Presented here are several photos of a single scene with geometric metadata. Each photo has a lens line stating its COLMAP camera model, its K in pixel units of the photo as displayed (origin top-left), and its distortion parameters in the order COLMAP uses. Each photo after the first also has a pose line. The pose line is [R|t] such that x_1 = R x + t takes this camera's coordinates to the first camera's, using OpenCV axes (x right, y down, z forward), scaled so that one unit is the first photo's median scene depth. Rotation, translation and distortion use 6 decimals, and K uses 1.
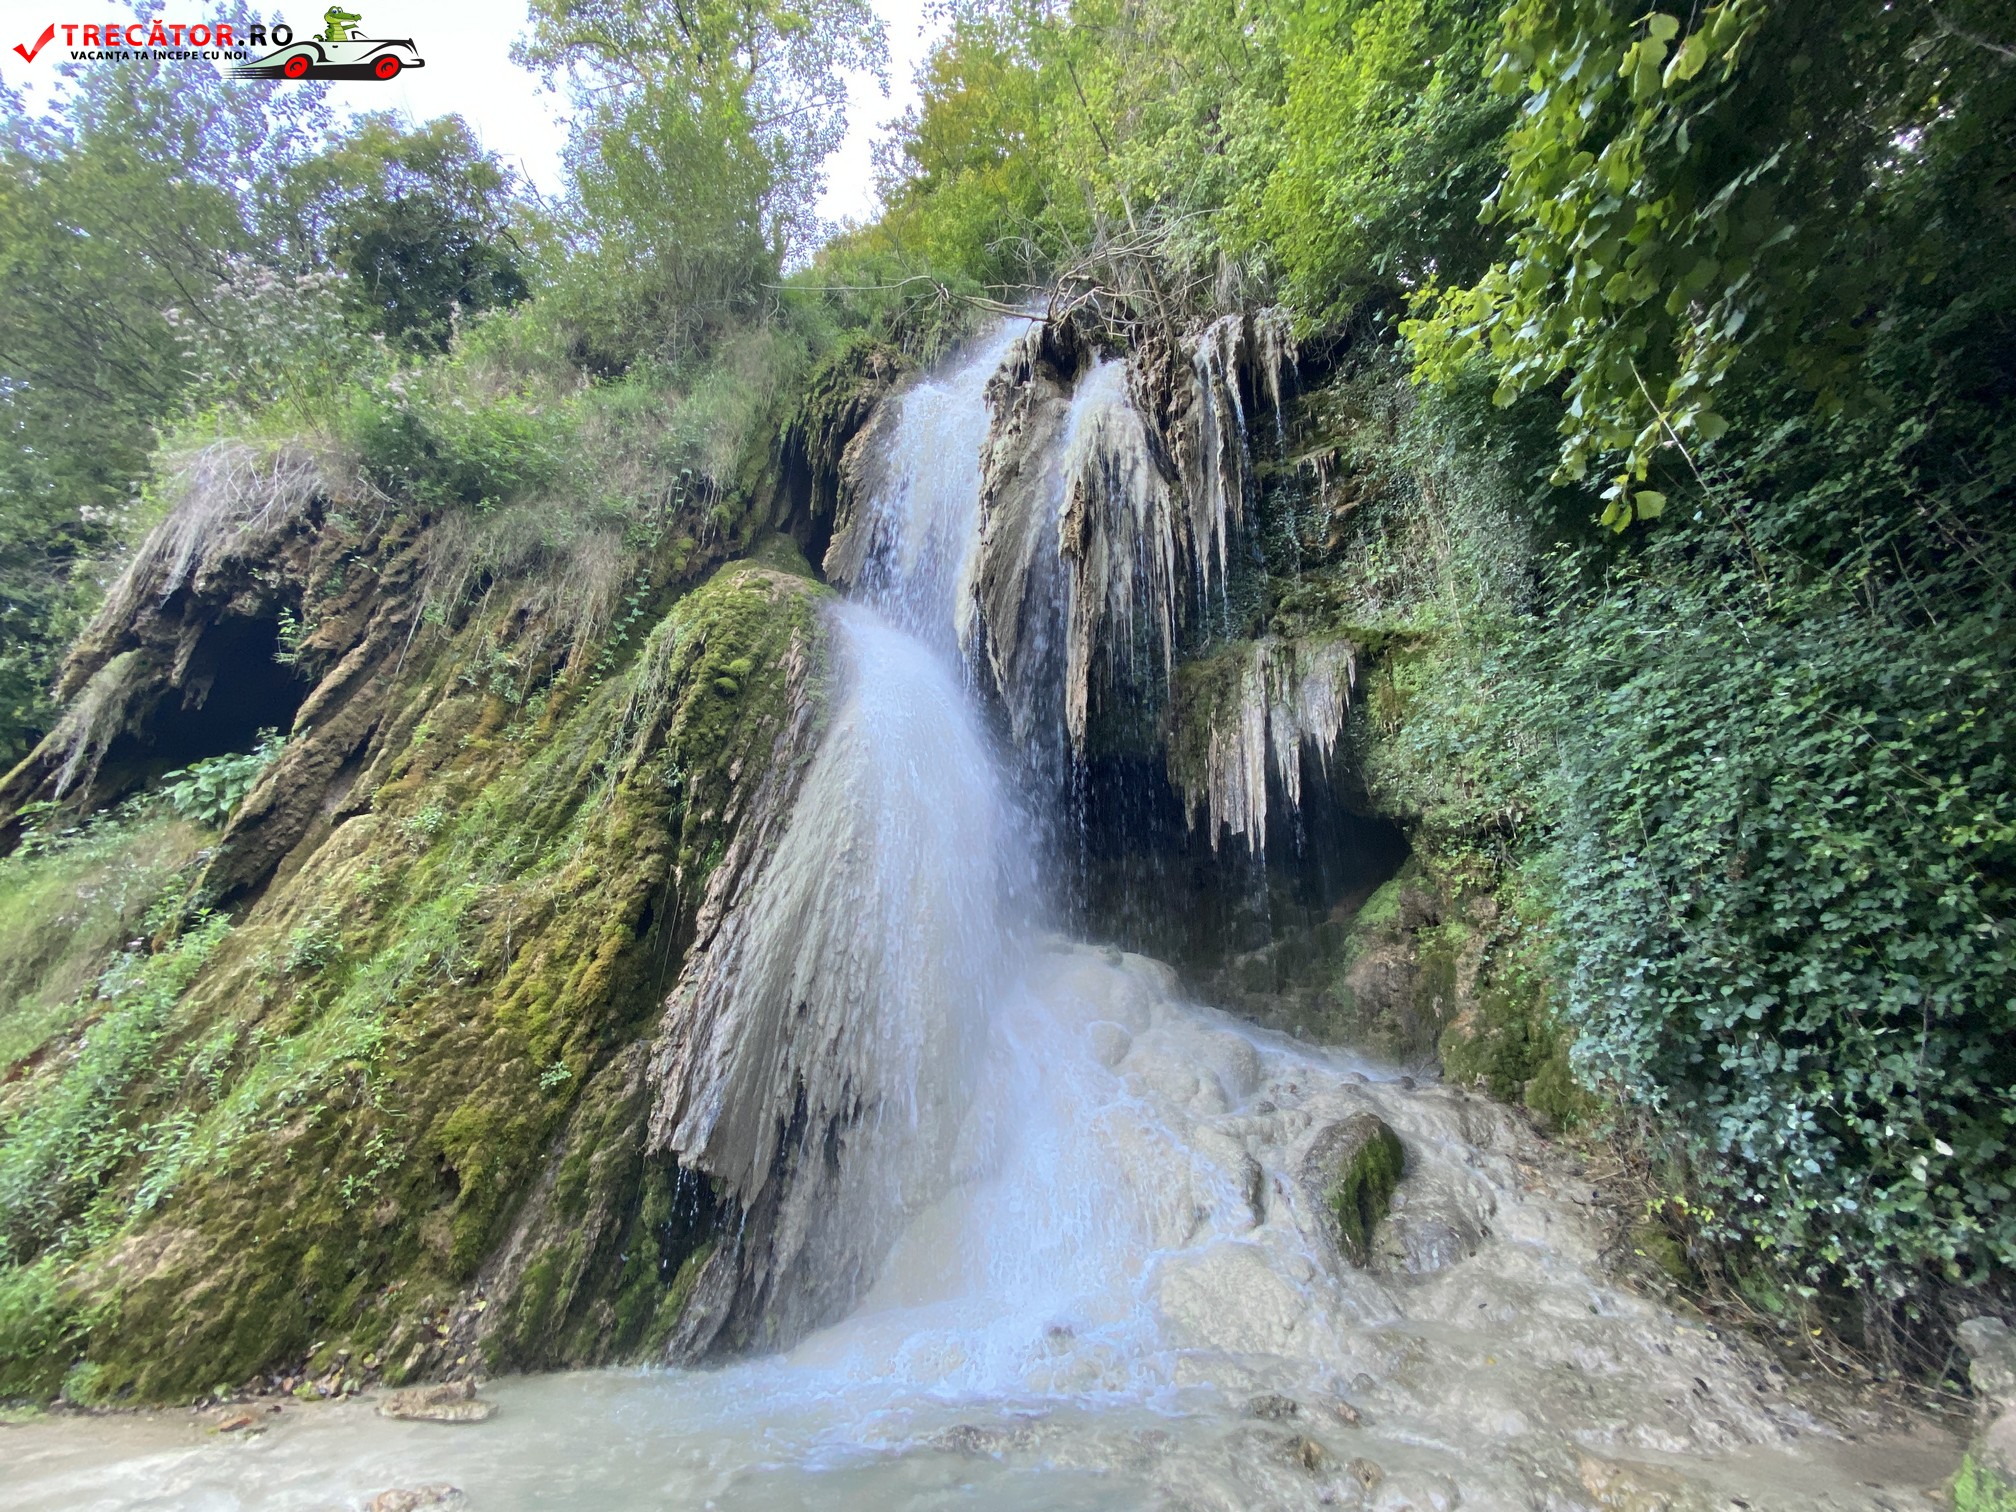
lens RADIAL K [[801.8, 0, 1002.9], [0, 801.8, 764.2], [0, 0, 1]] dist [0.034973, -0.000239]
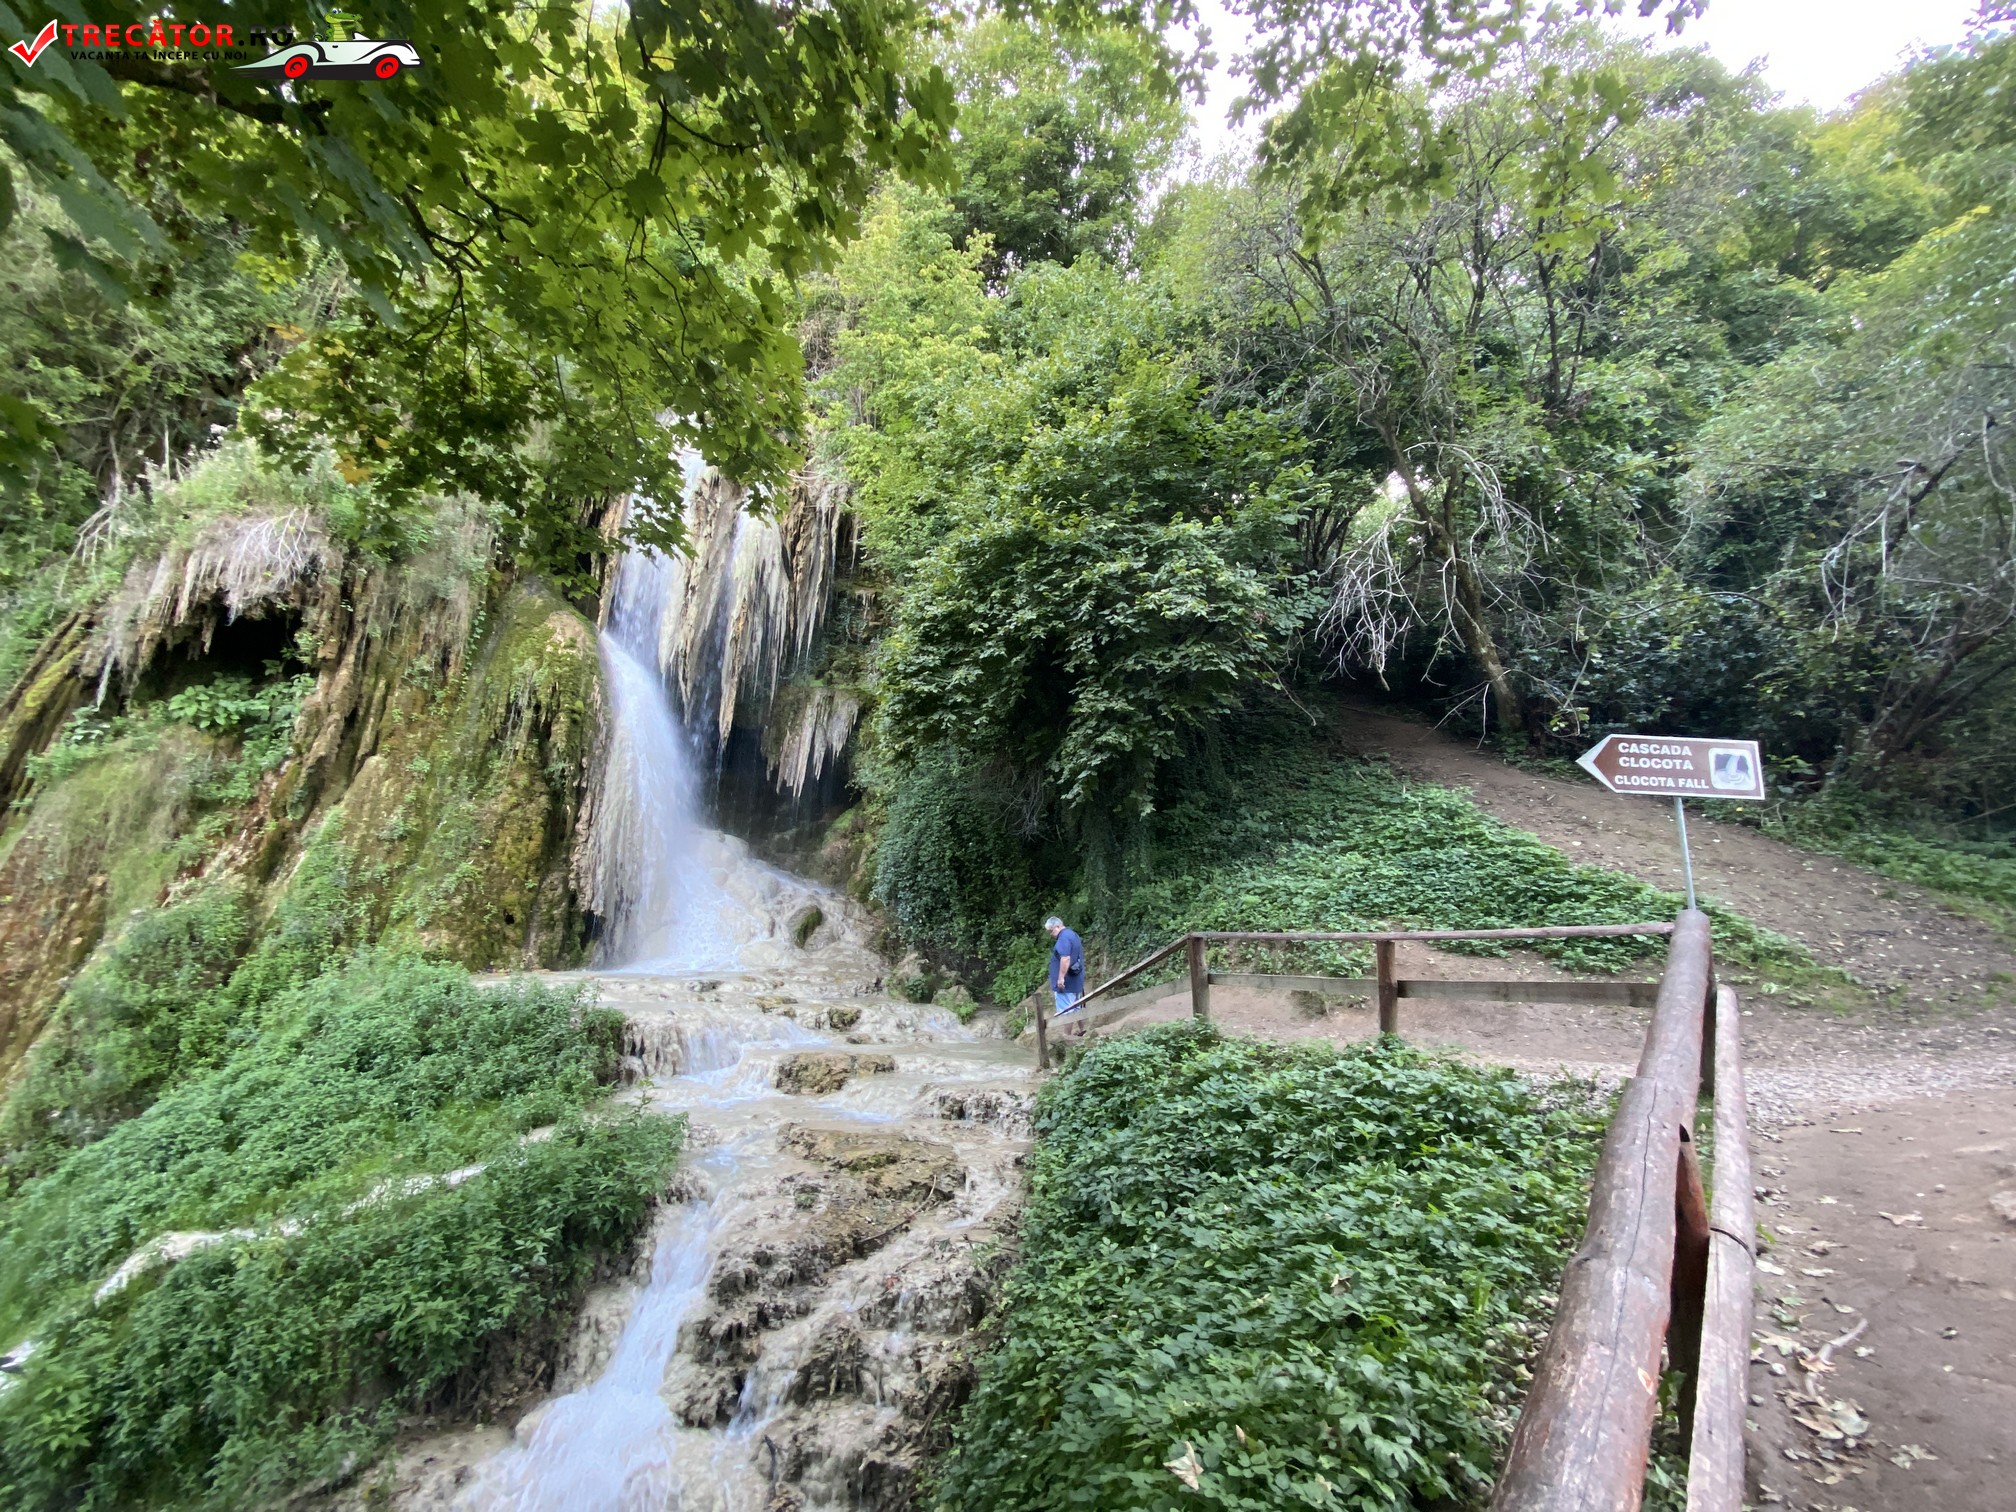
lens RADIAL K [[801.8, 0, 1002.9], [0, 801.8, 764.2], [0, 0, 1]] dist [0.034973, -0.000239]
pose [[0.831893, 0.123171, 0.541093, -0.383403], [-0.242633, 0.957649, 0.155039, -0.417077], [-0.499081, -0.260263, 0.826548, -0.996584]]
